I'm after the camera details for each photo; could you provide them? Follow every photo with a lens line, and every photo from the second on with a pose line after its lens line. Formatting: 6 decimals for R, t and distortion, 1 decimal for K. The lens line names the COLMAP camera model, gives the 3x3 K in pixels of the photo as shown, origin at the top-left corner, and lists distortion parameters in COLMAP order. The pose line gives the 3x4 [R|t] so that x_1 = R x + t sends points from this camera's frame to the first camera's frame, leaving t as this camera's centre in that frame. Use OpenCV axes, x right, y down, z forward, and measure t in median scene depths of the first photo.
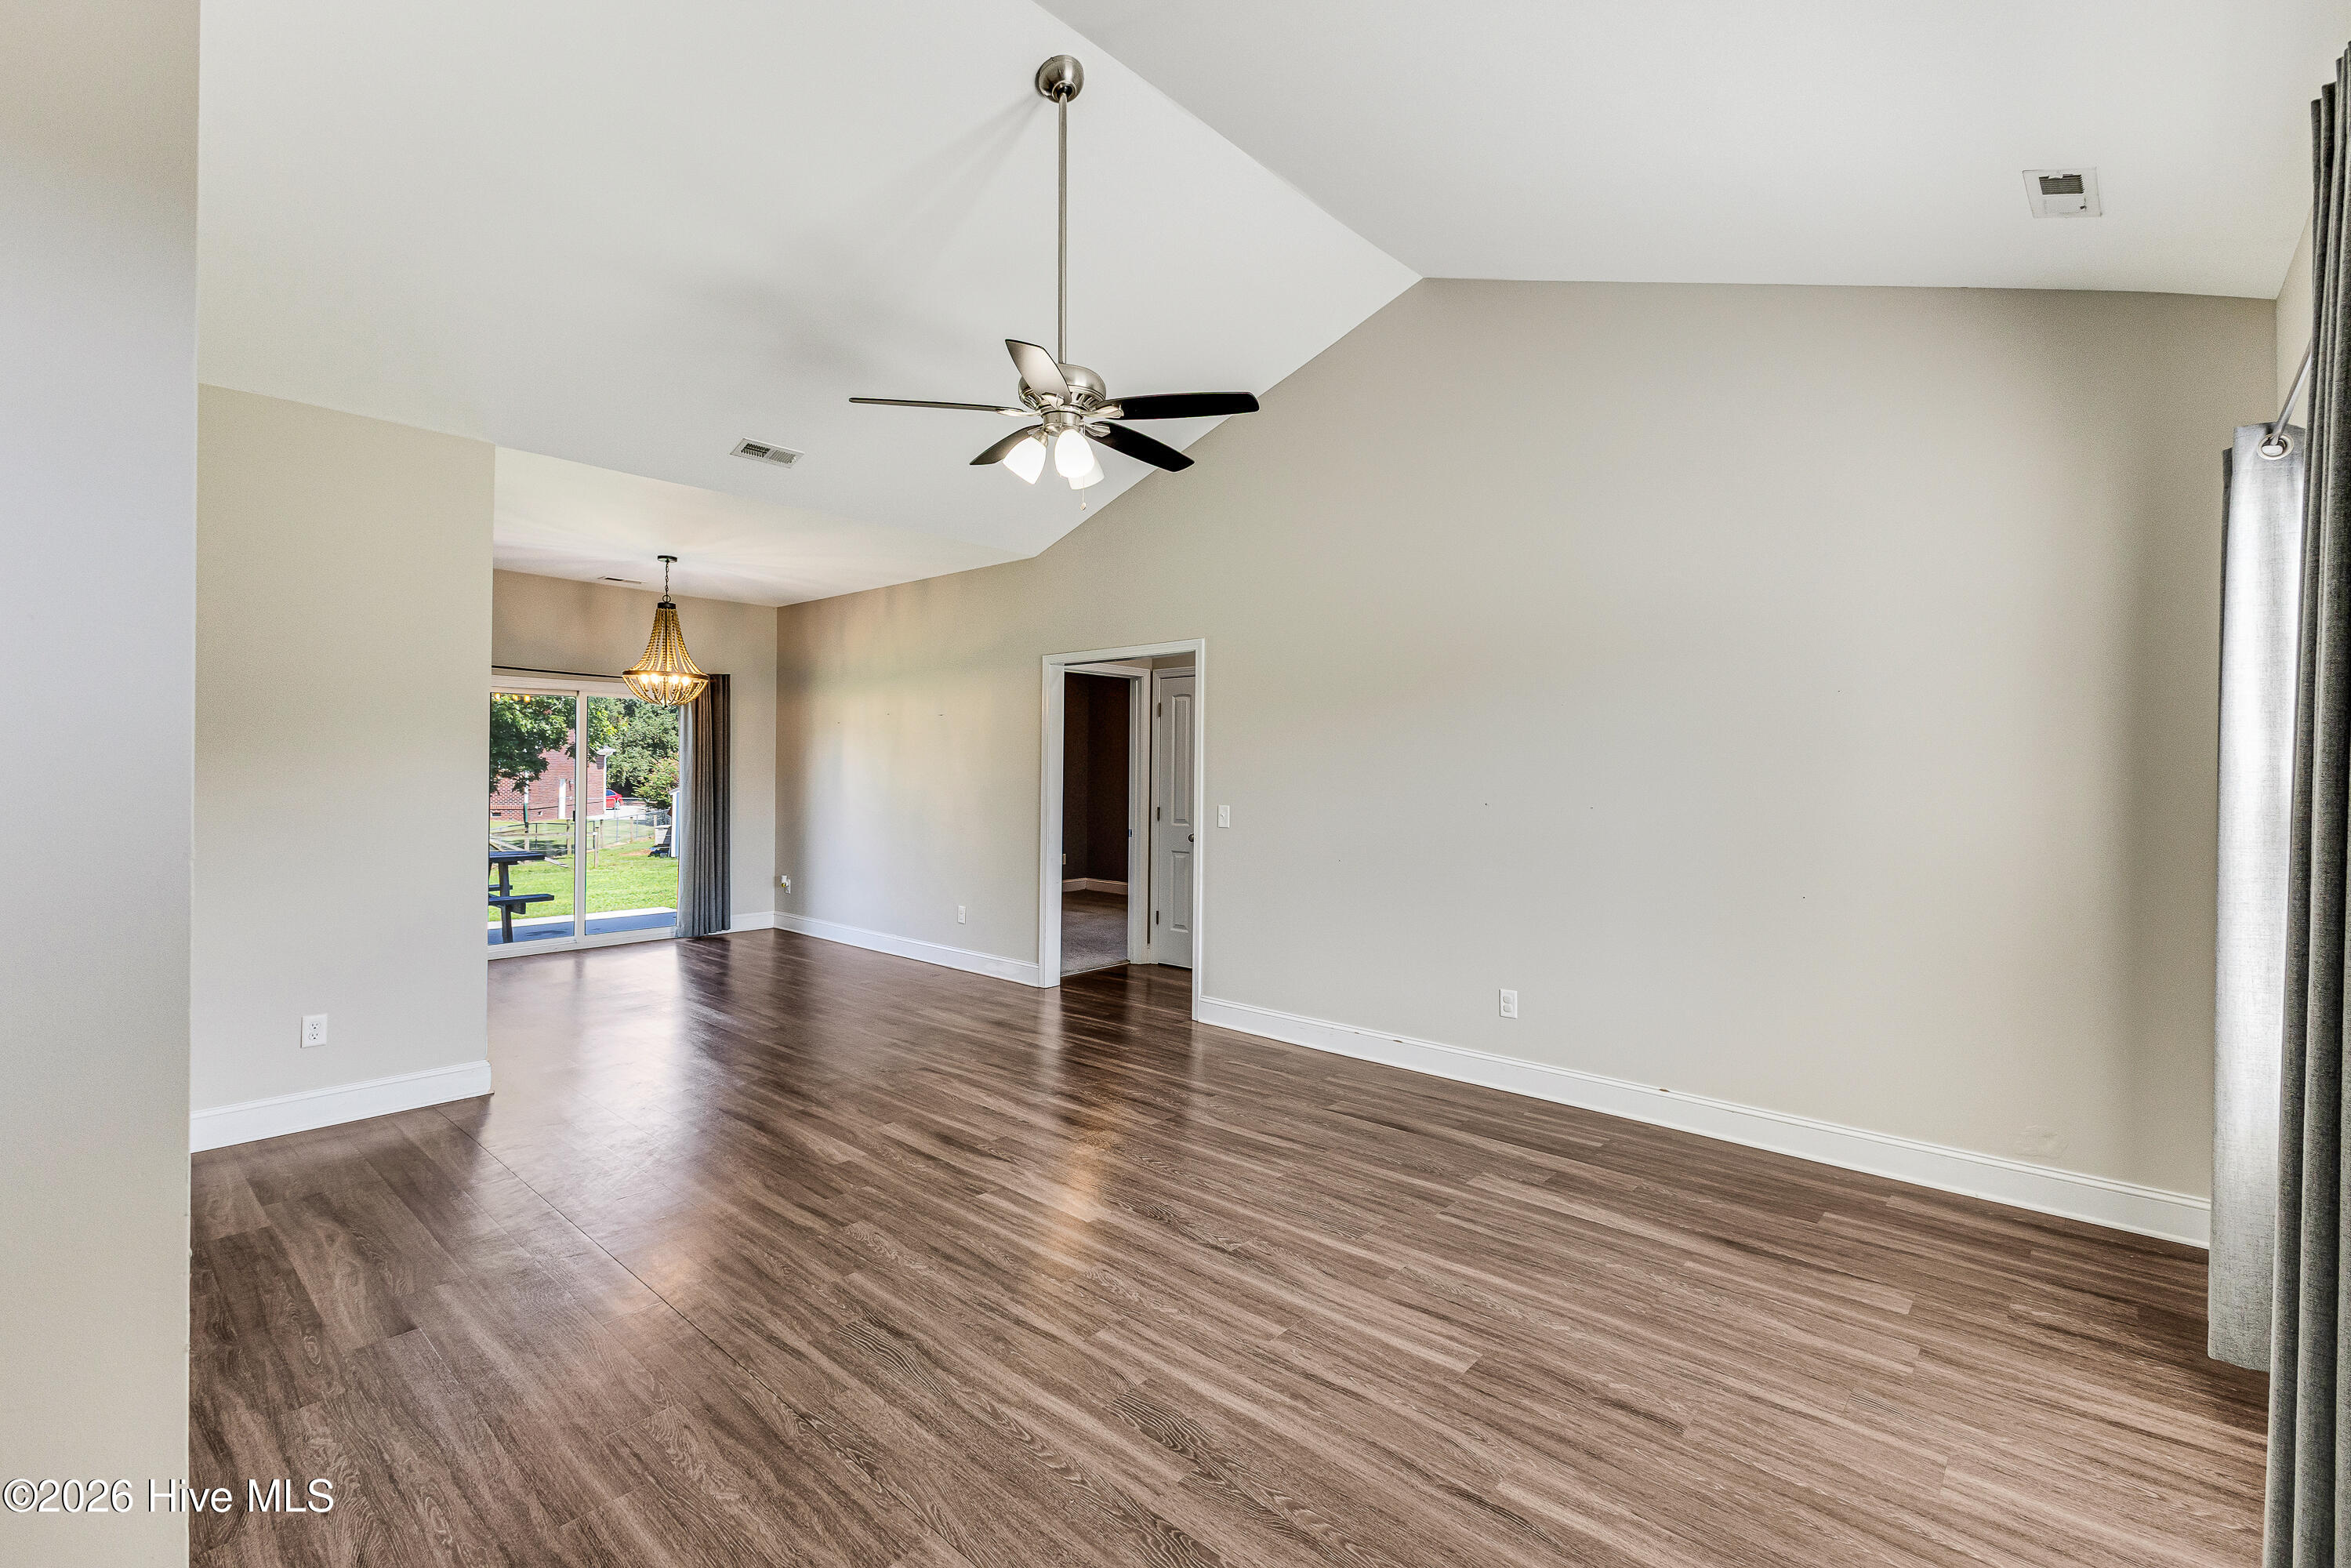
lens RADIAL K [[1030.2, 0, 1171.7], [0, 1030.2, 754.2], [0, 0, 1]] dist [0.012920, -0.003941]
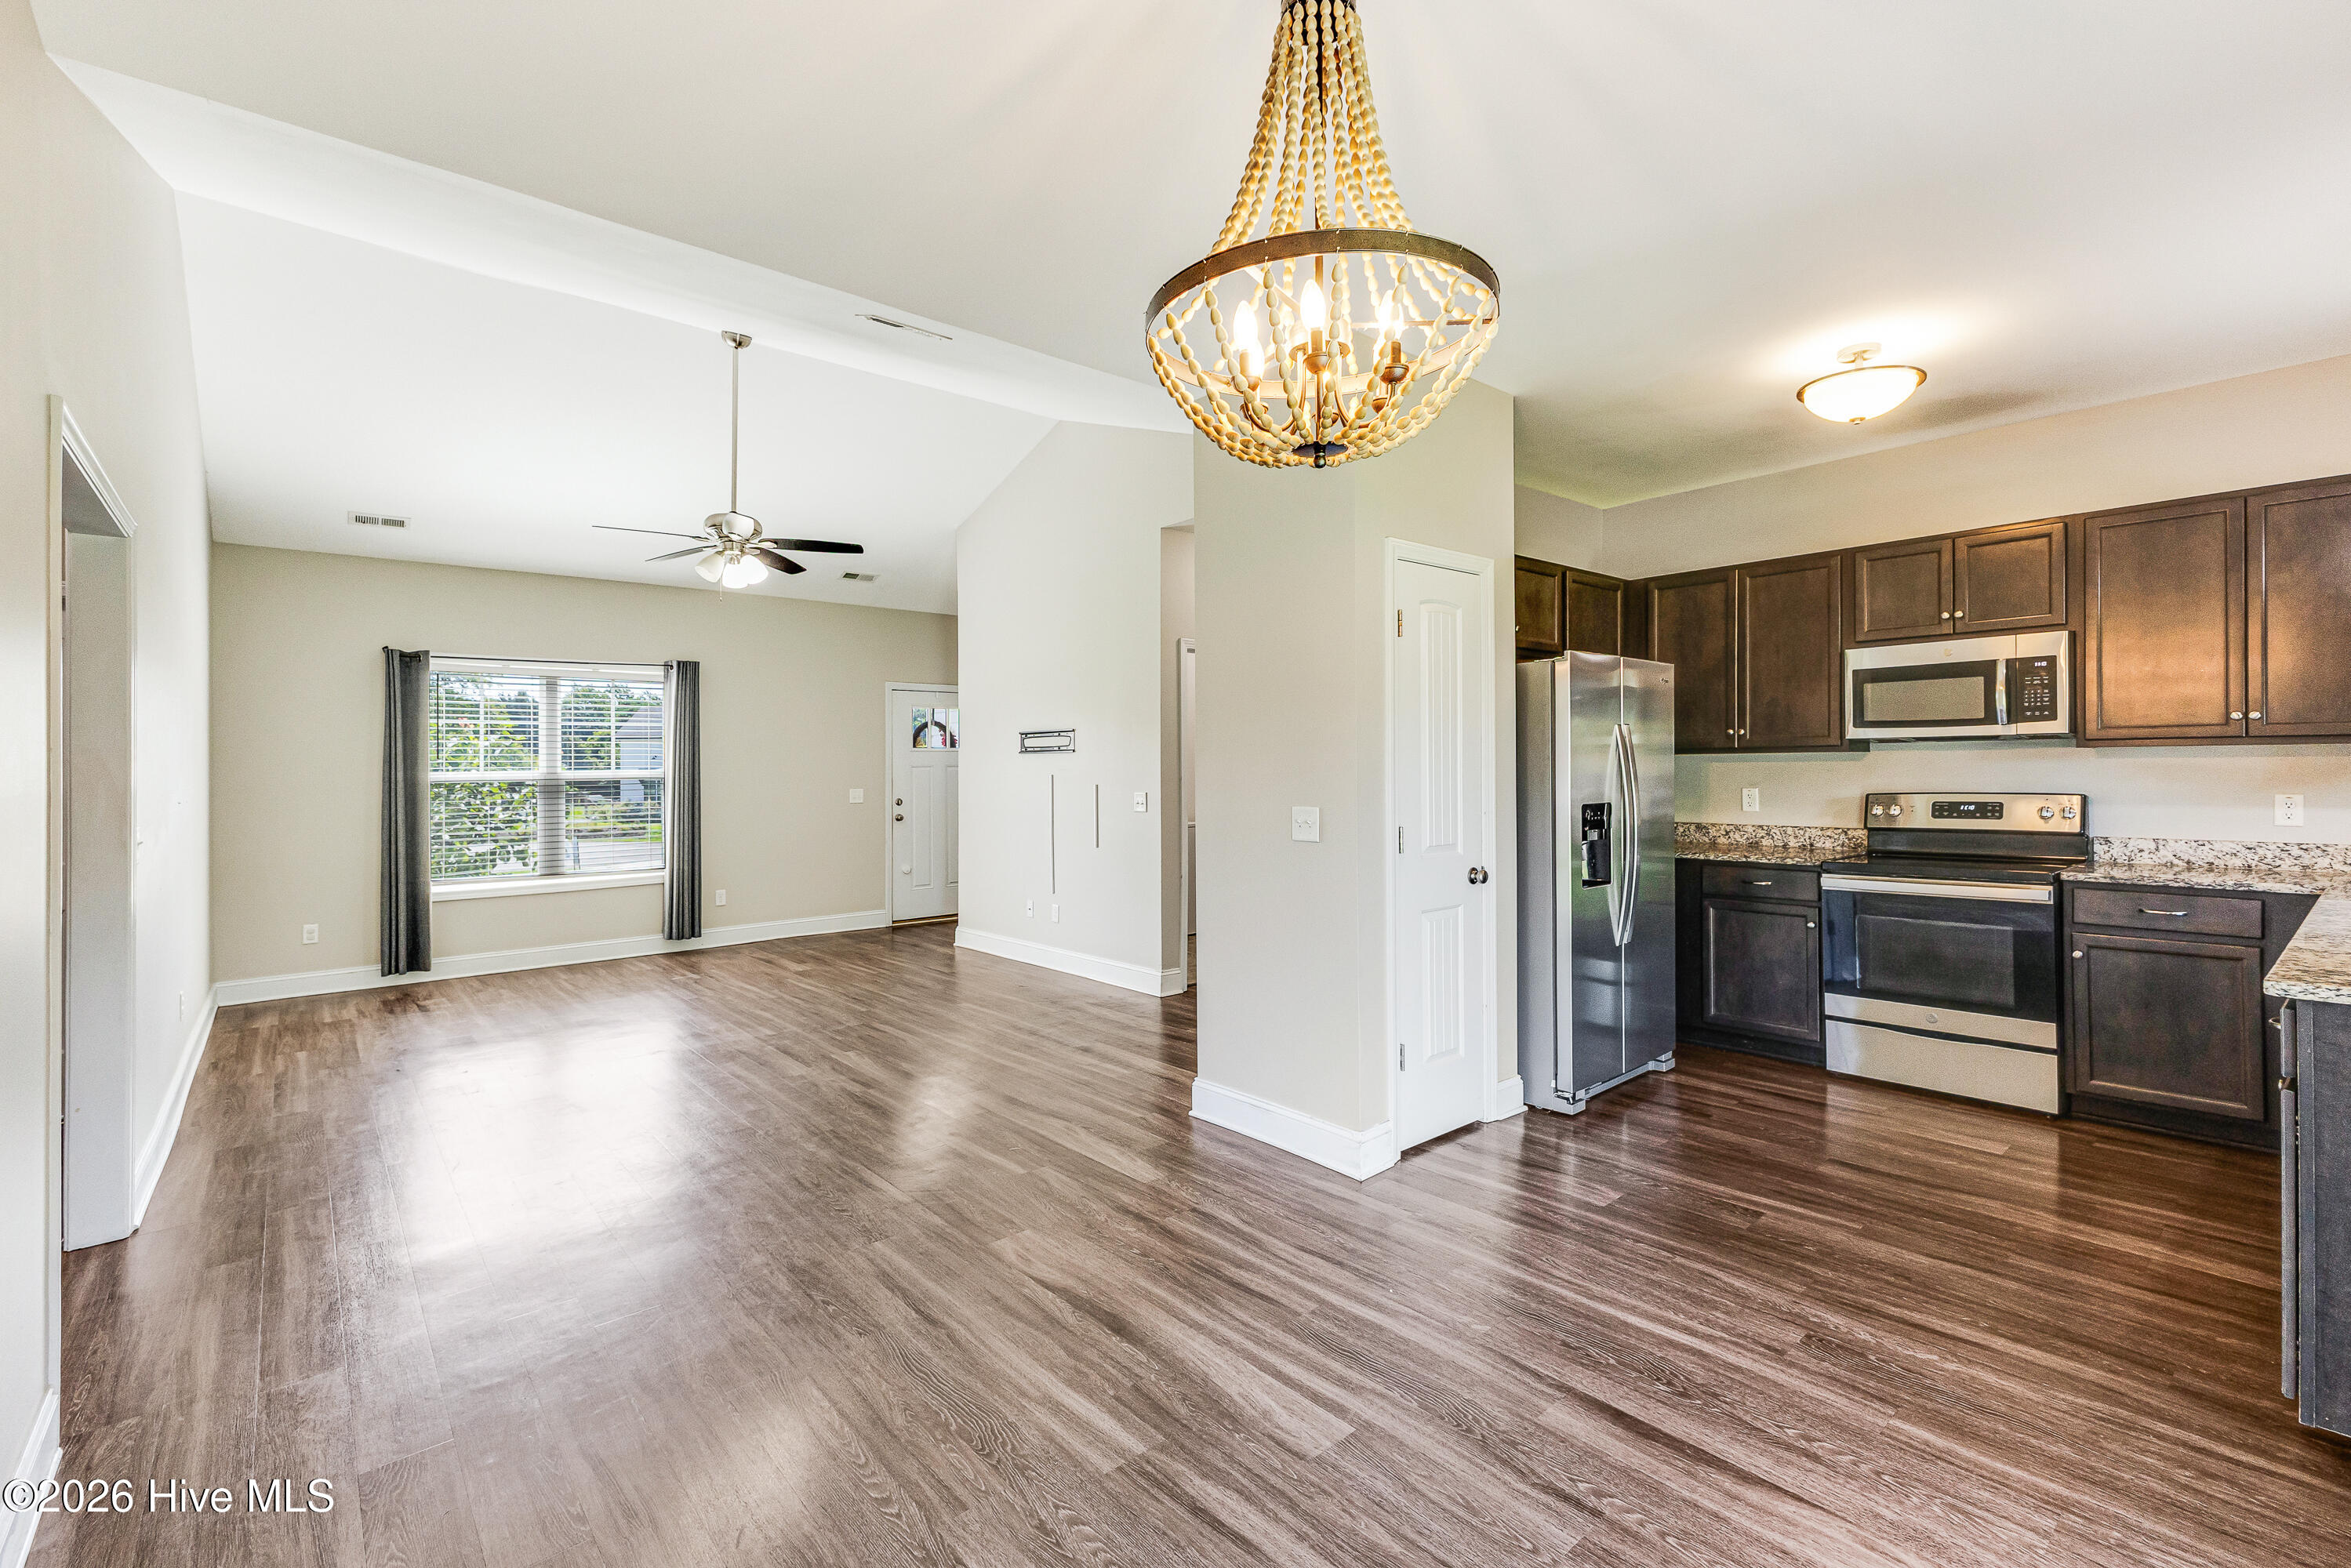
lens RADIAL K [[1030.0, 0, 1165.4], [0, 1030.0, 776.6], [0, 0, 1]] dist [0.012920, -0.003941]
pose [[-0.990627, 0.005700, 0.136474, -1.010539], [0.005387, 0.999982, -0.002664, 0.044391], [-0.136487, -0.001903, -0.990640, 2.542143]]
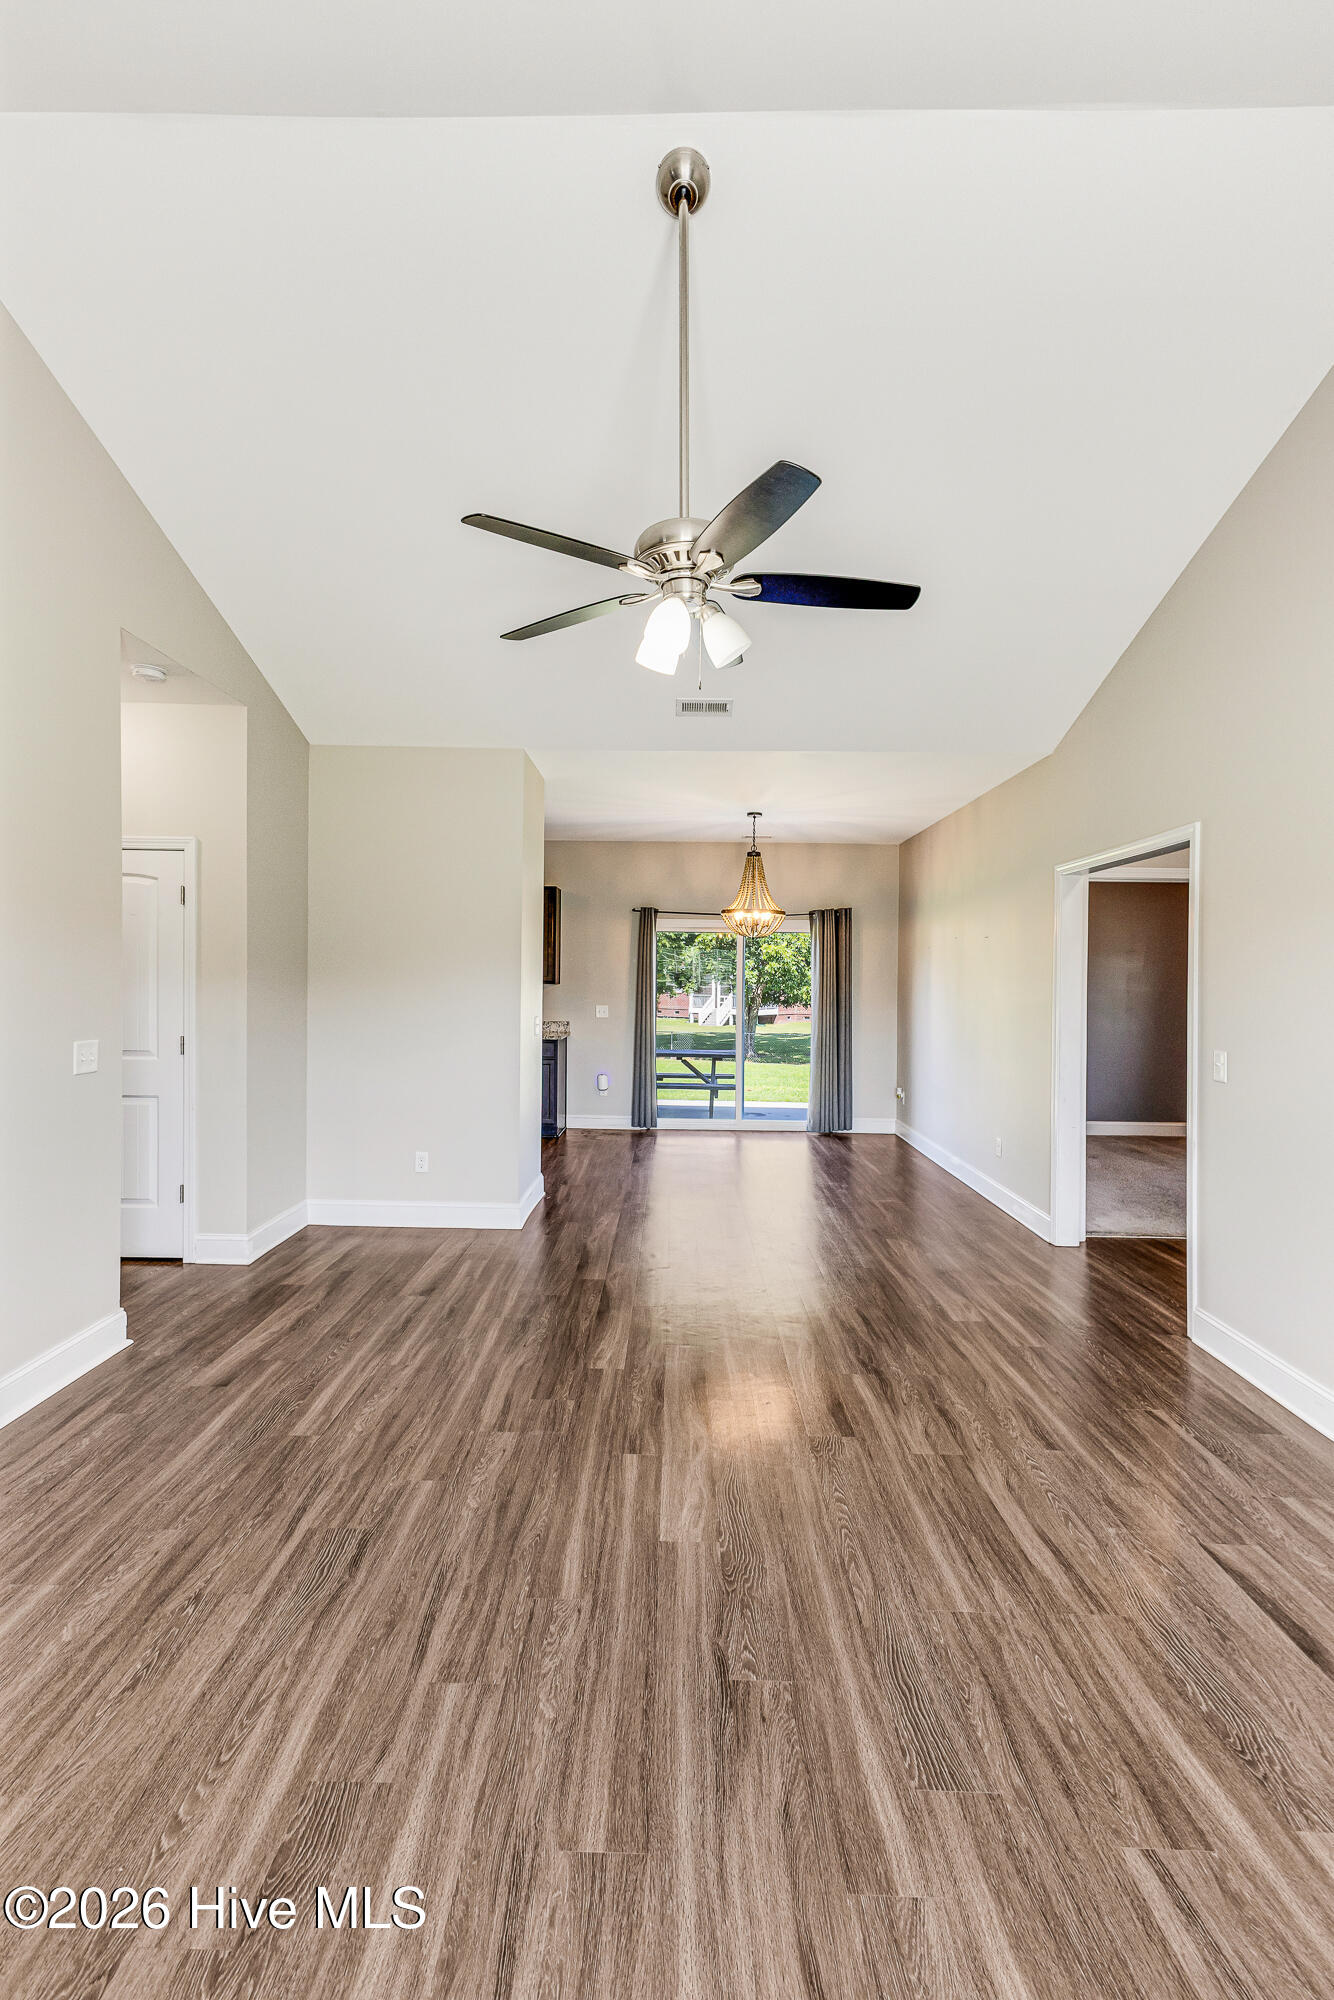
lens RADIAL K [[876.3, 0, 665.7], [0, 876.3, 982.8], [0, 0, 1]] dist [0.012920, -0.003941]
pose [[0.657455, 0.005522, -0.753473, 0.441555], [-0.000641, 0.999977, 0.006770, -0.002122], [0.753493, -0.003968, 0.657443, 0.522431]]
